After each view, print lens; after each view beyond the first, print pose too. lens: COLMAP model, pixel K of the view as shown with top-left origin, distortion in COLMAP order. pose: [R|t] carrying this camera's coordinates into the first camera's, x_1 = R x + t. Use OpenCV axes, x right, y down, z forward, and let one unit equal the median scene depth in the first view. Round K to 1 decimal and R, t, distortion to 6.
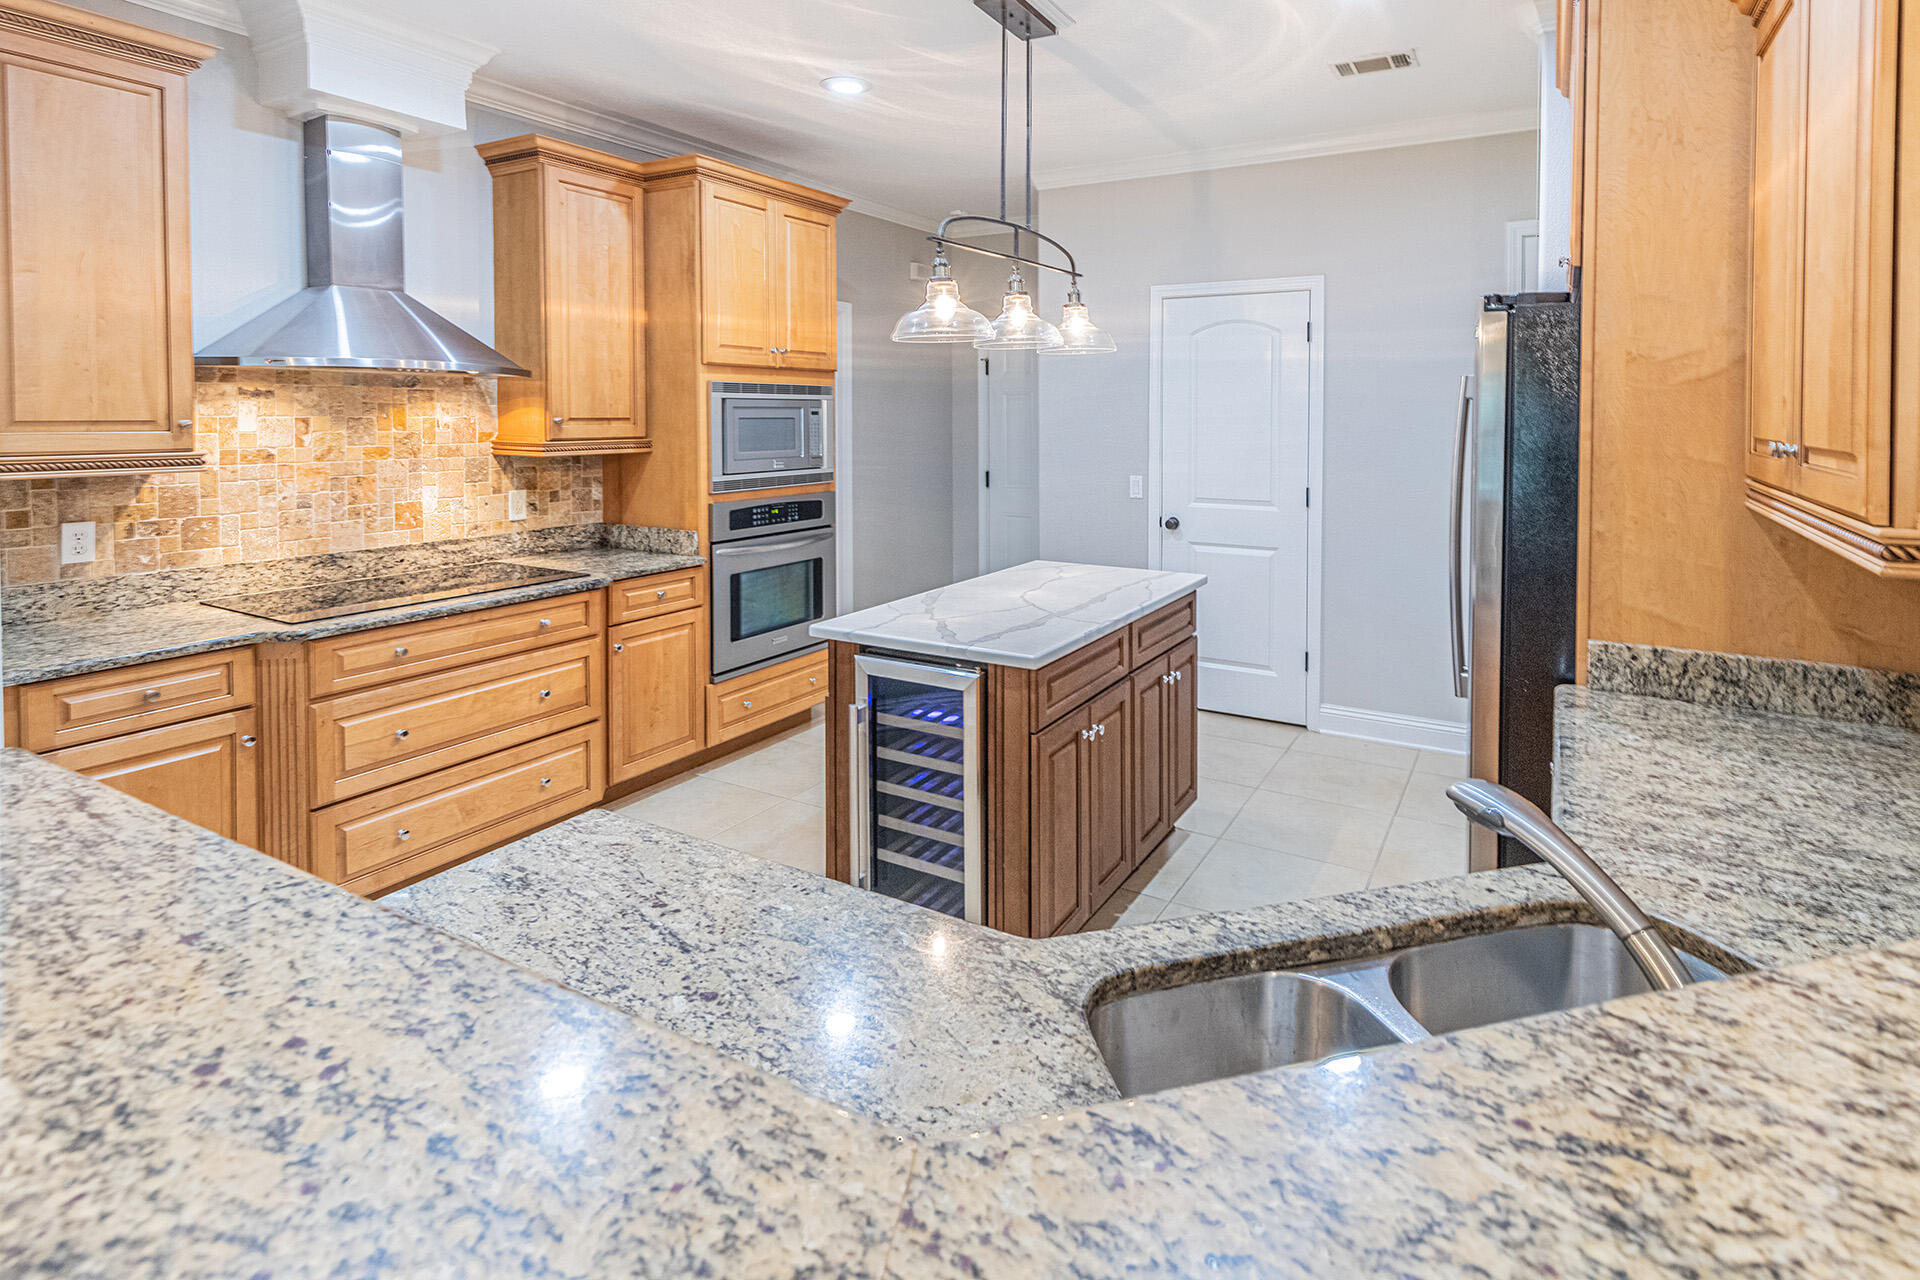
lens RADIAL K [[961.5, 0, 955.9], [0, 961.5, 414.6], [0, 0, 1]] dist [0.004872, -0.000003]
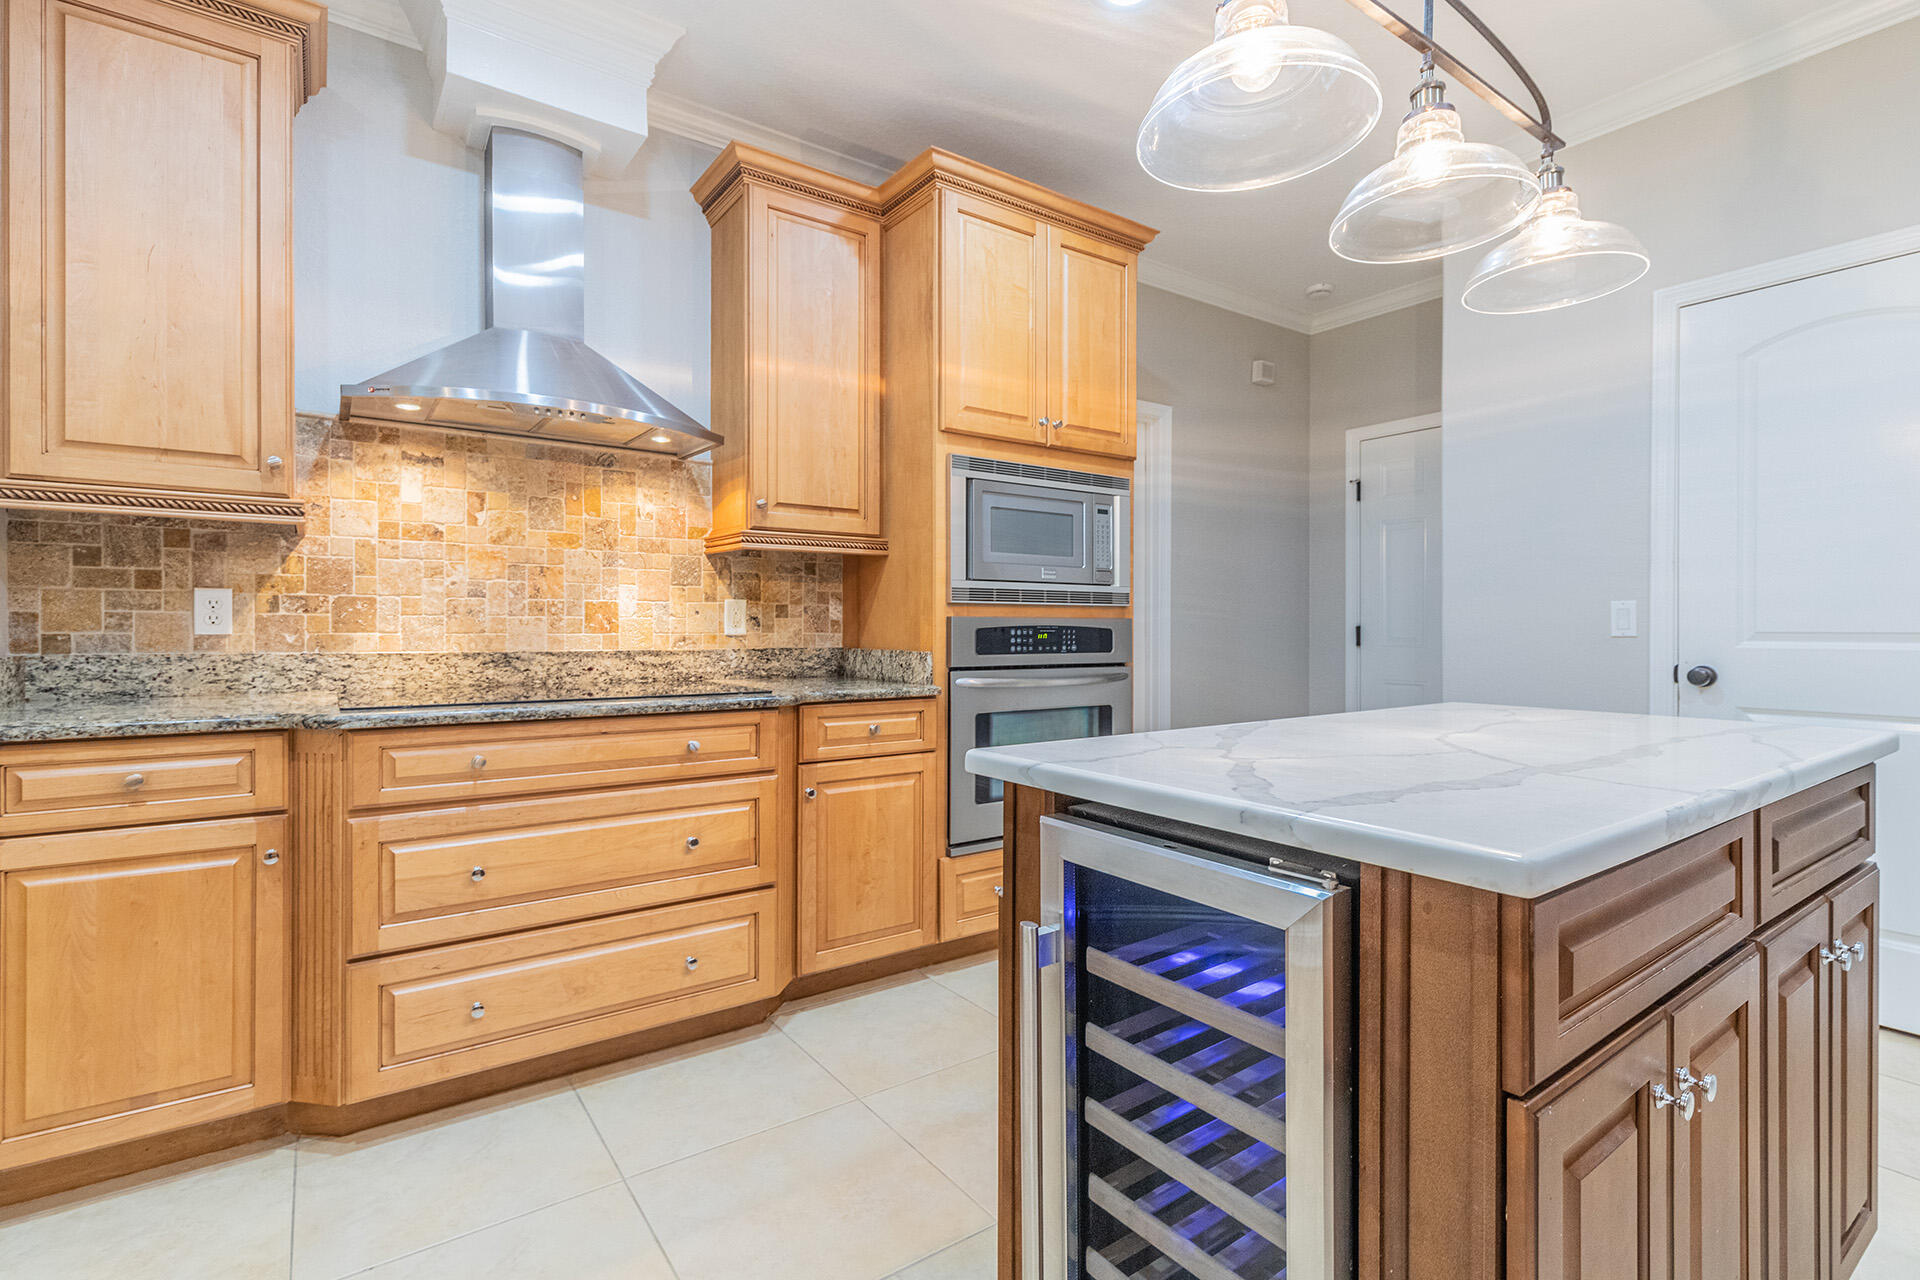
lens RADIAL K [[857.5, 0, 952.1], [0, 857.5, 631.9], [0, 0, 1]] dist [0.003545, -0.000119]
pose [[0.917479, 0.004917, -0.397753, 0.014262], [-0.004844, 0.999988, 0.001189, 0.117164], [0.397754, 0.000836, 0.917492, 0.438553]]
